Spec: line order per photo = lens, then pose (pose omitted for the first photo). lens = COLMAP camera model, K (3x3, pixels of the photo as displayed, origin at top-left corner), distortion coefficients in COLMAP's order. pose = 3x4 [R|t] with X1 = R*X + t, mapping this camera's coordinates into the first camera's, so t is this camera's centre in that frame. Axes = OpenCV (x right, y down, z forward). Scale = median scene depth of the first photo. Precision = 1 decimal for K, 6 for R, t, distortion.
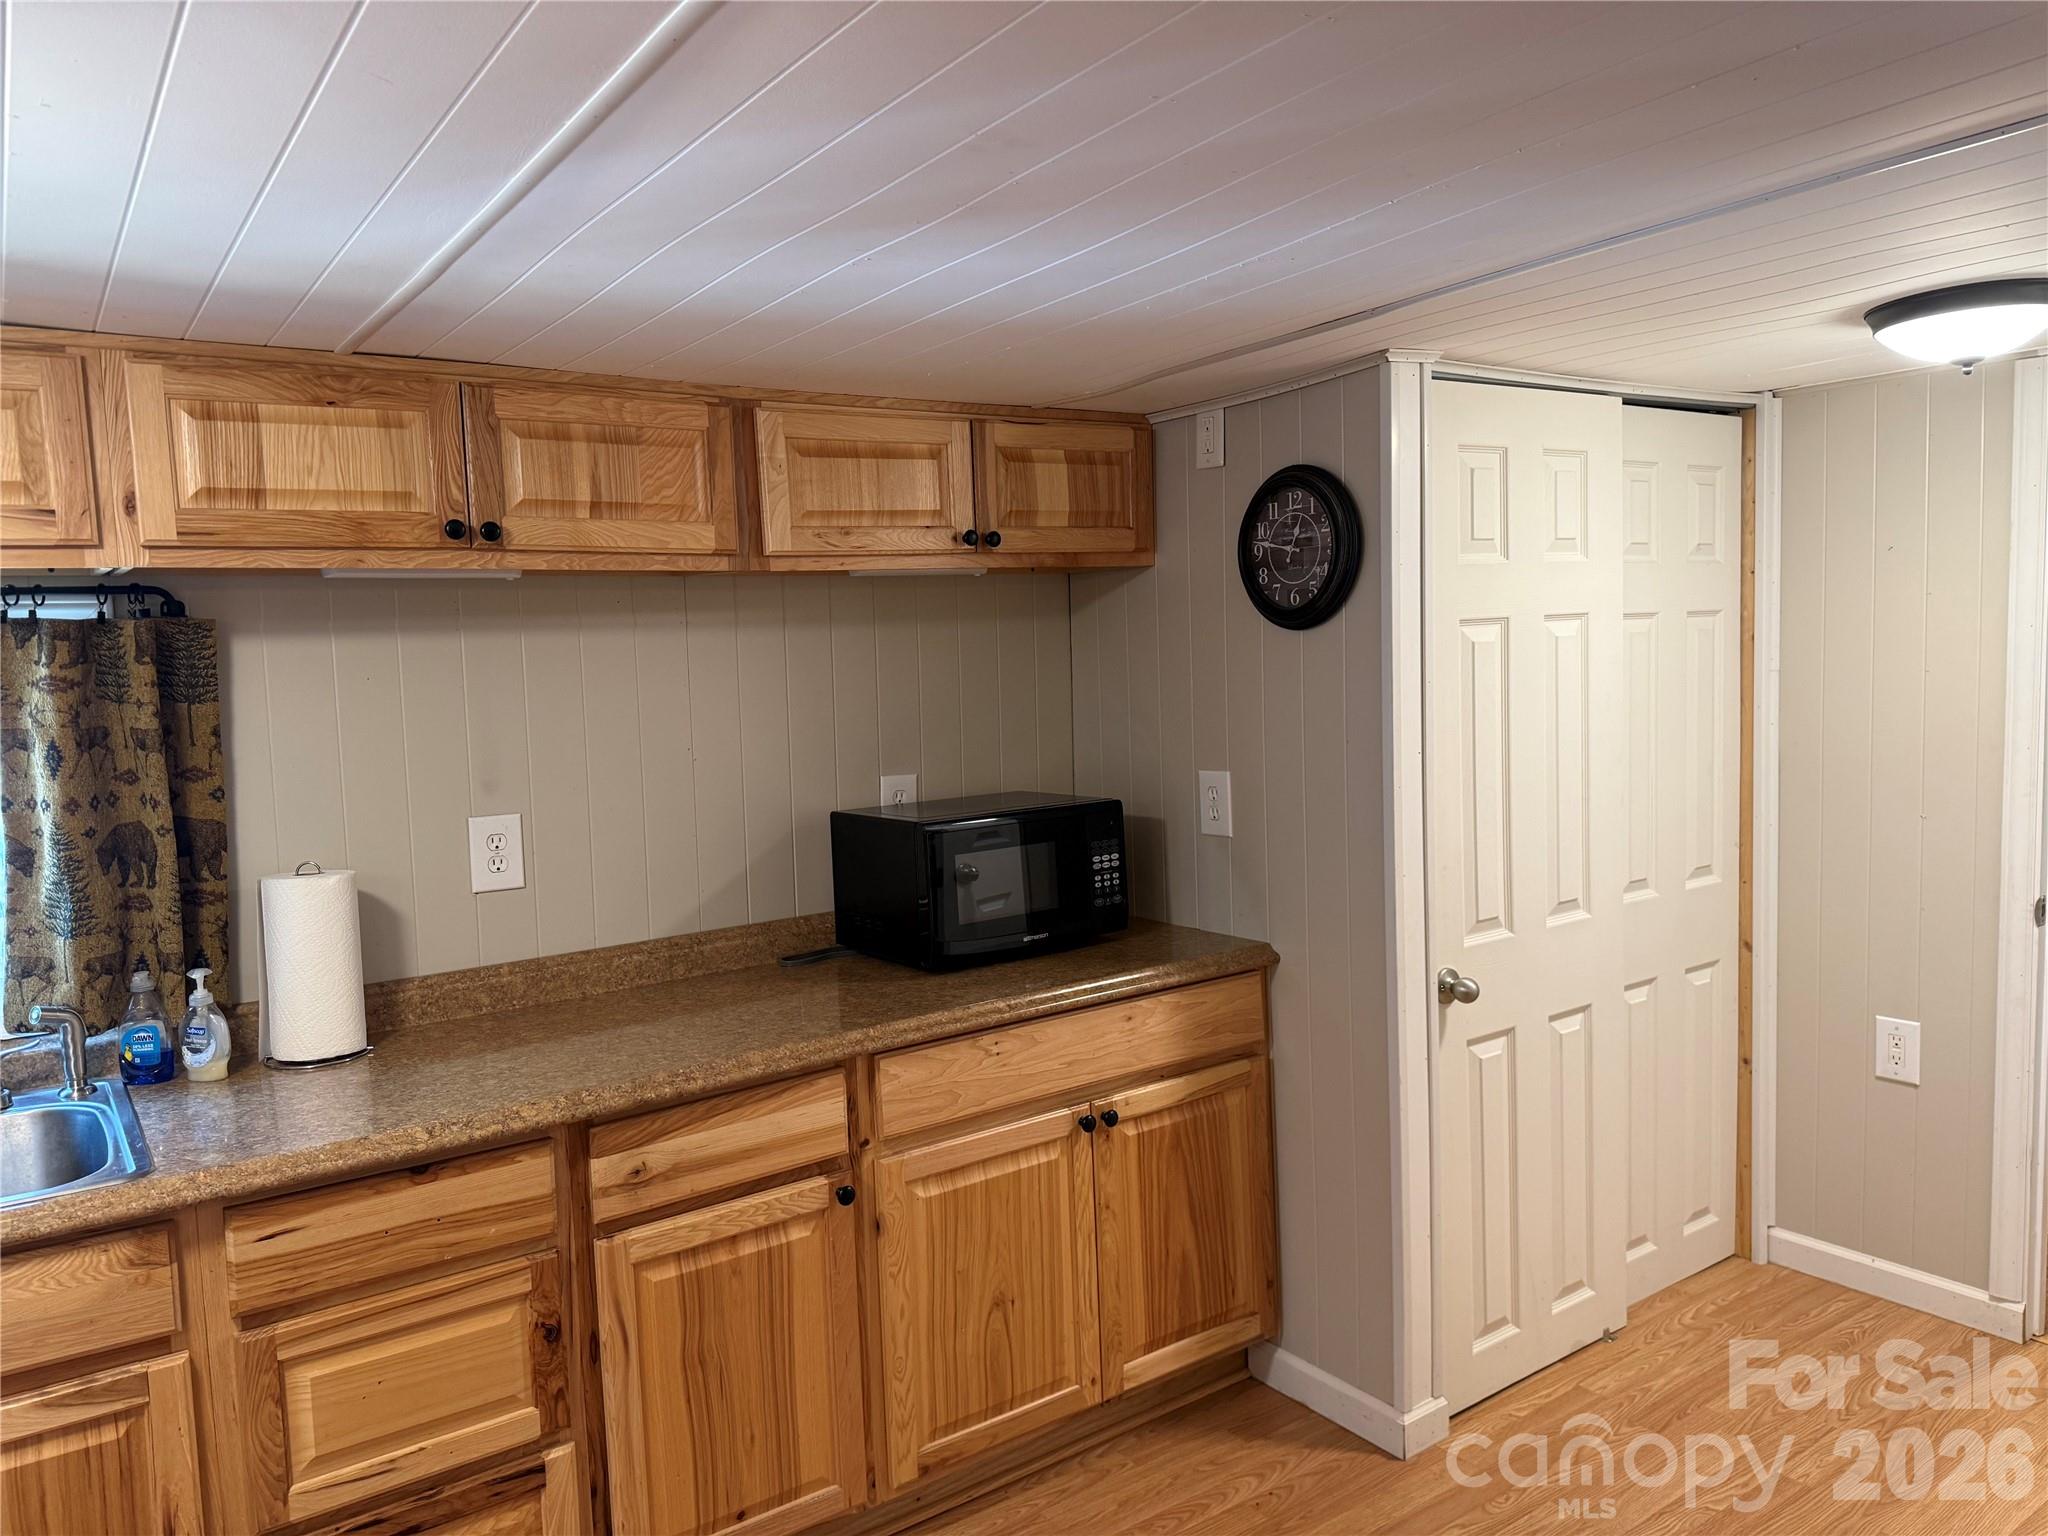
lens RADIAL K [[1448.9, 0, 1025.3], [0, 1448.9, 771.9], [0, 0, 1]] dist [0.064606, -0.094423]
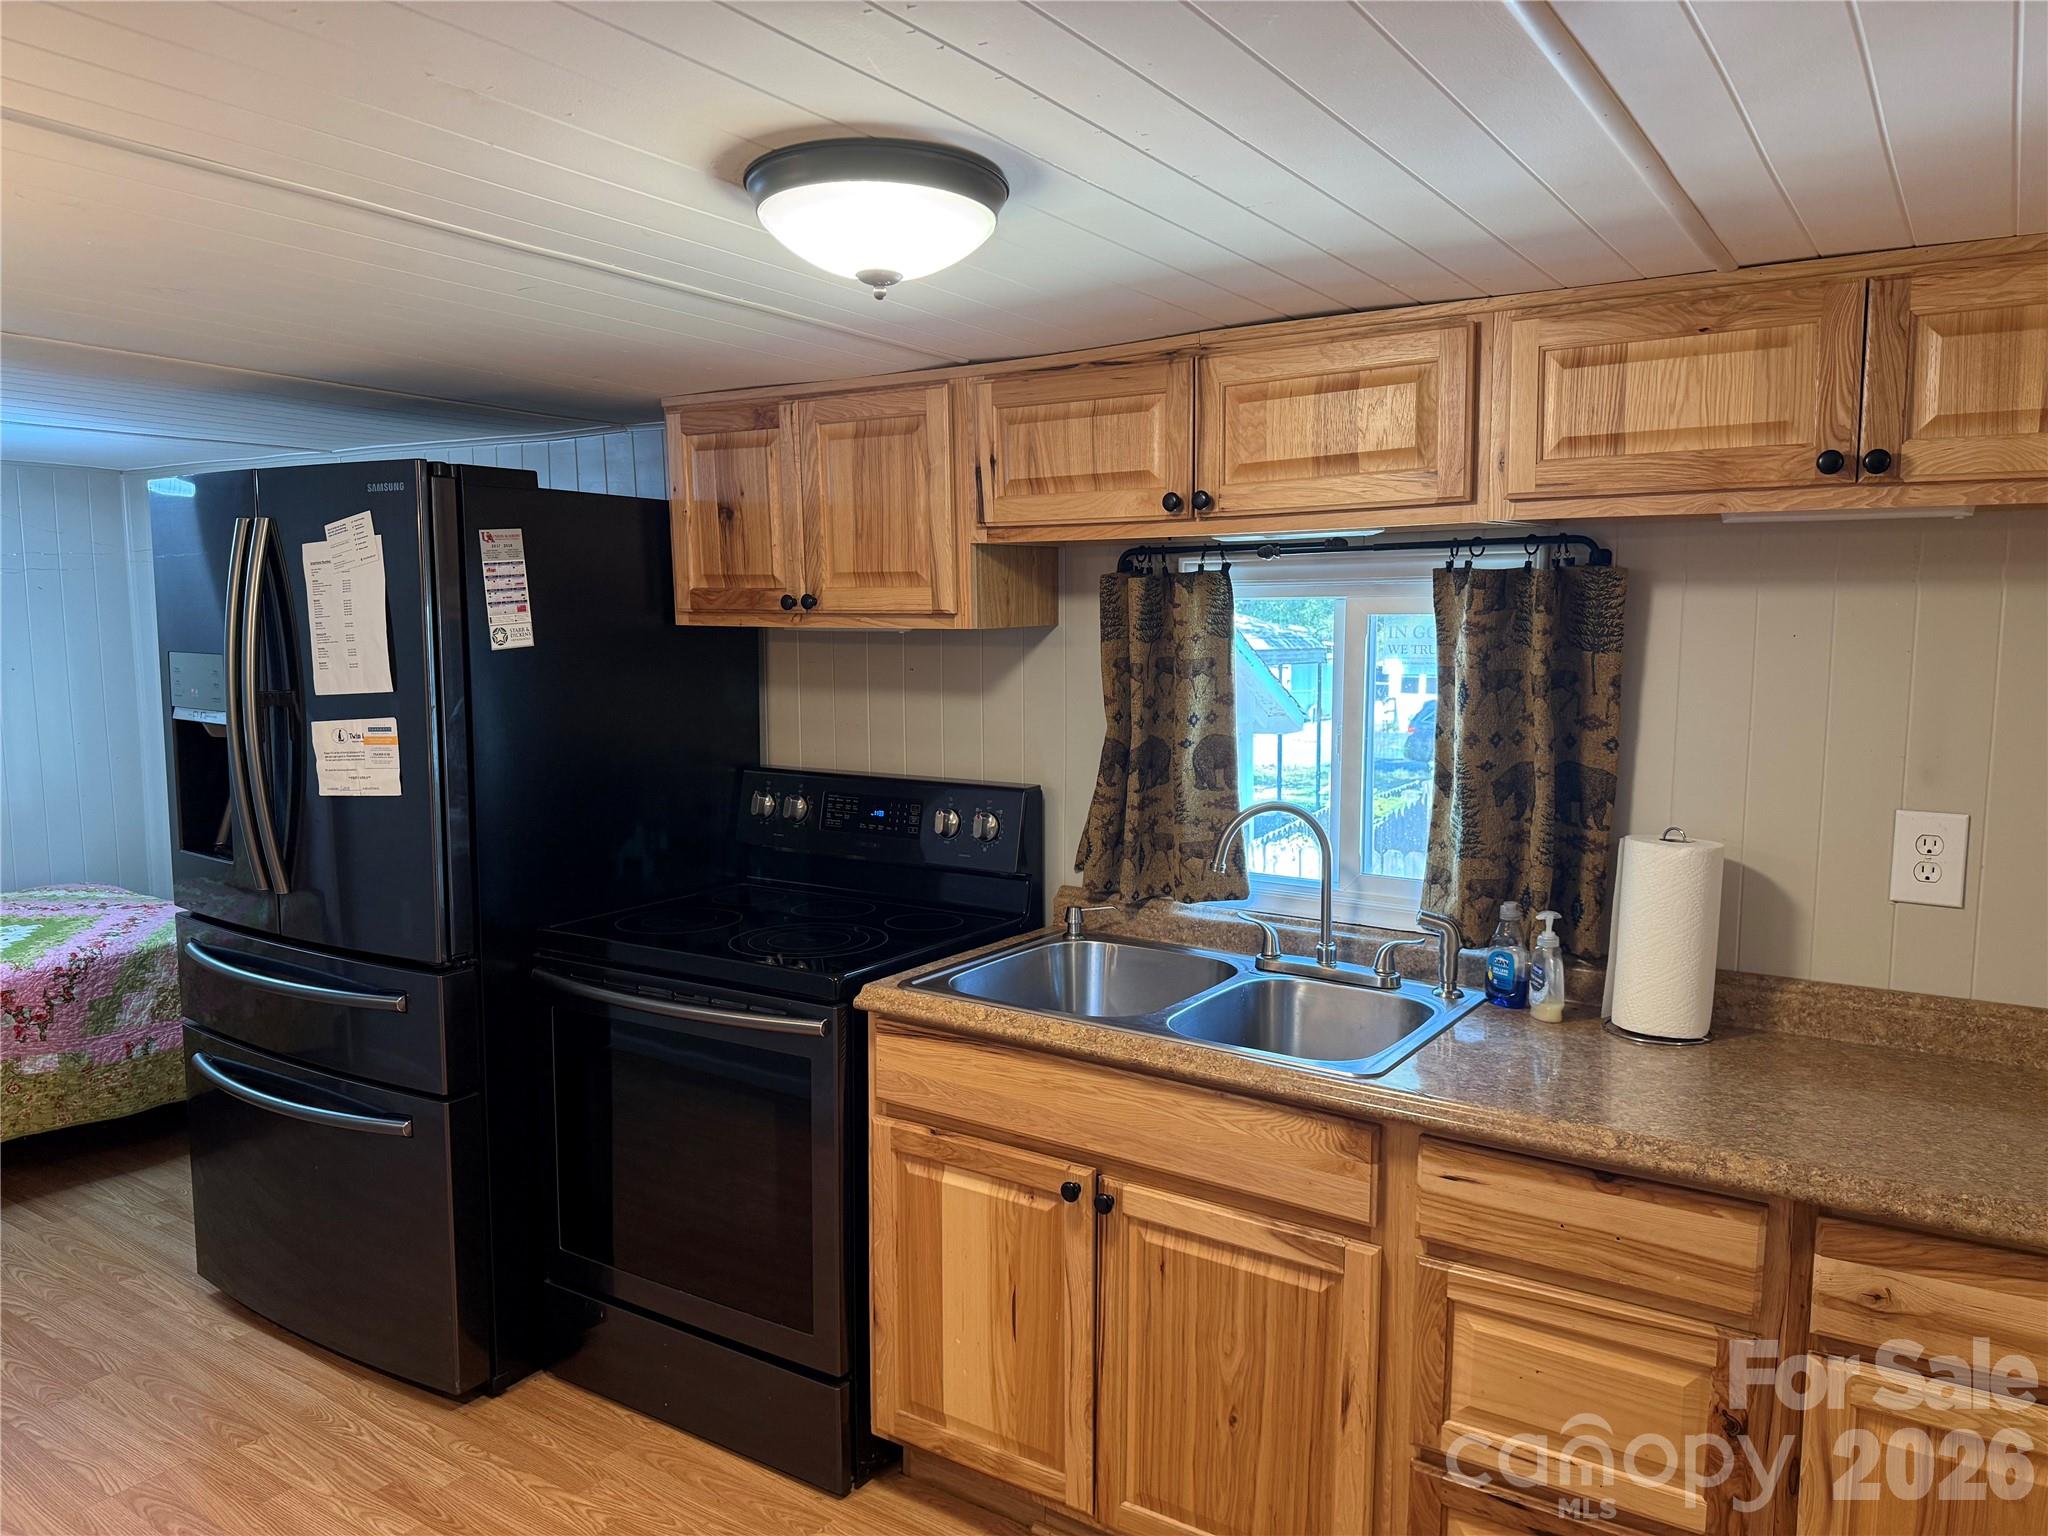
lens RADIAL K [[1448.9, 0, 1025.3], [0, 1448.9, 771.9], [0, 0, 1]] dist [0.064606, -0.094423]
pose [[0.349132, 0.136367, -0.927098, 0.248338], [-0.090406, 0.989641, 0.111521, -0.043972], [0.932702, 0.044880, 0.357844, 0.290286]]
